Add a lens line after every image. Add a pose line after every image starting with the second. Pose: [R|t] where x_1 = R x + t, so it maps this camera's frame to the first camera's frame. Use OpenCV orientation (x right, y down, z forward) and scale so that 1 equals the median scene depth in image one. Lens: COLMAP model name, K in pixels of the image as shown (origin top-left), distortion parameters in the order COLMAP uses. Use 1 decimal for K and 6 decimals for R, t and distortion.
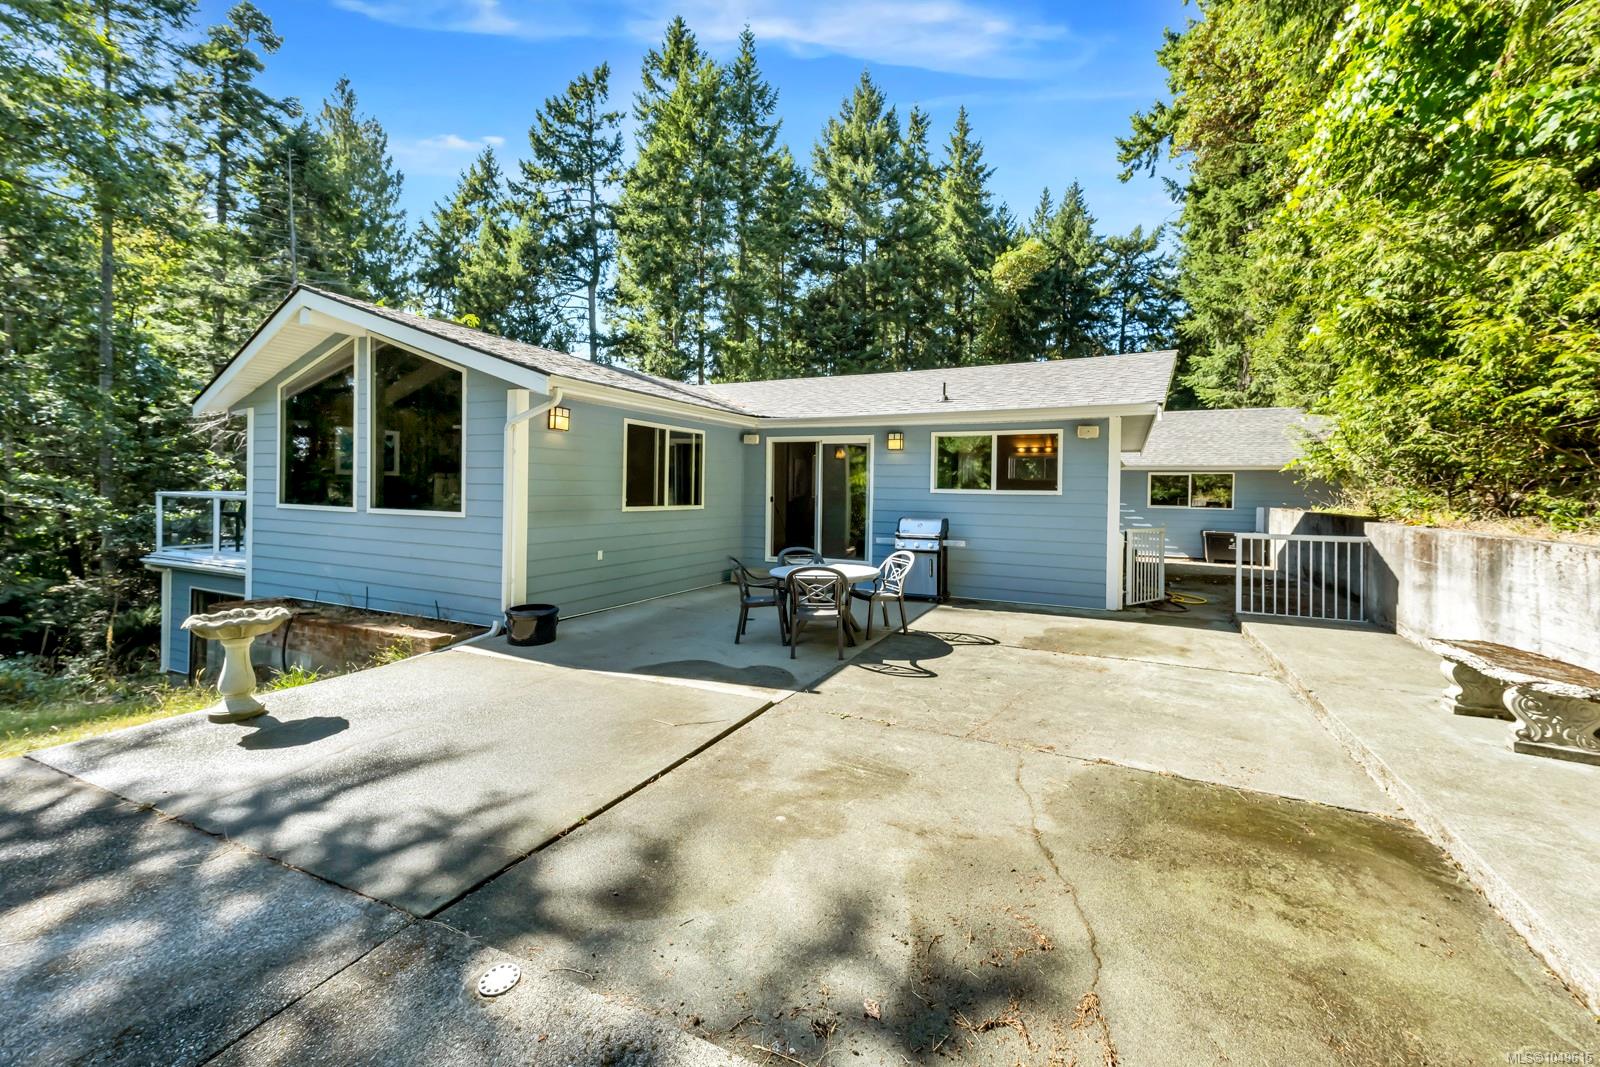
lens RADIAL K [[636.9, 0, 800.7], [0, 636.9, 483.2], [0, 0, 1]] dist [0.015190, 0.000035]
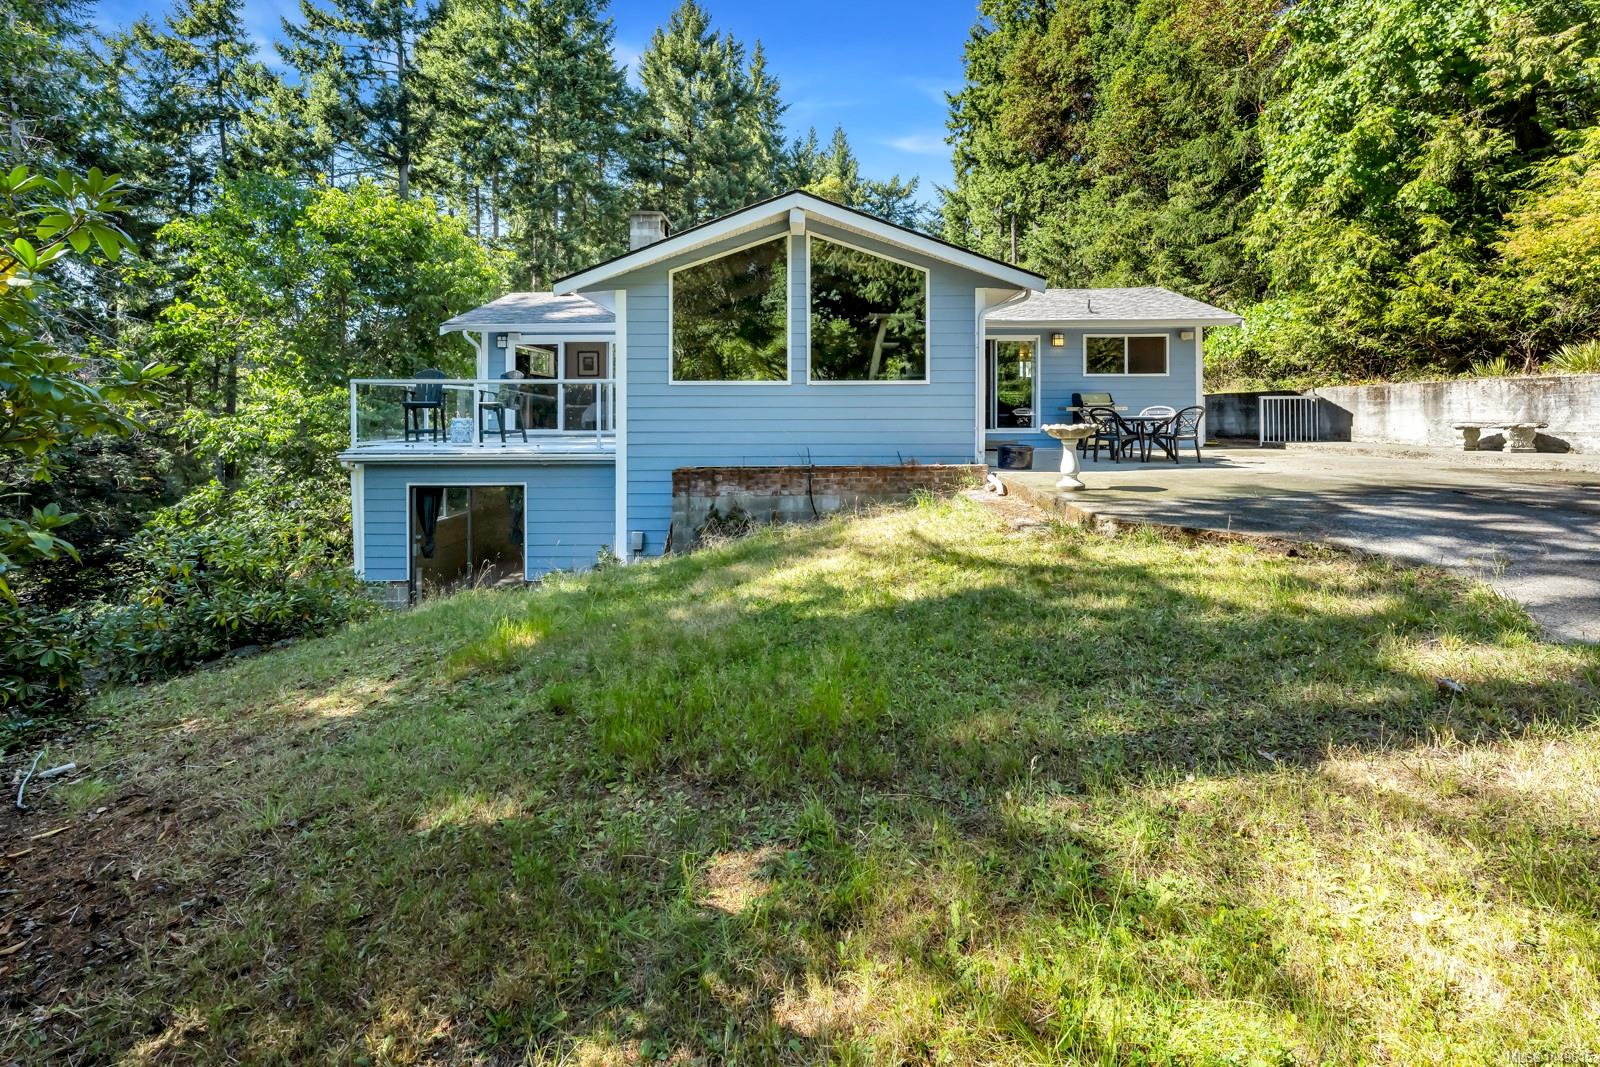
lens RADIAL K [[657.7, 0, 800.9], [0, 657.7, 404.6], [0, 0, 1]] dist [0.000285, -0.000092]
pose [[0.909248, -0.013095, 0.416049, -0.214645], [0.013053, 0.999910, 0.002945, 0.014280], [-0.416050, 0.002753, 0.909337, -0.017275]]
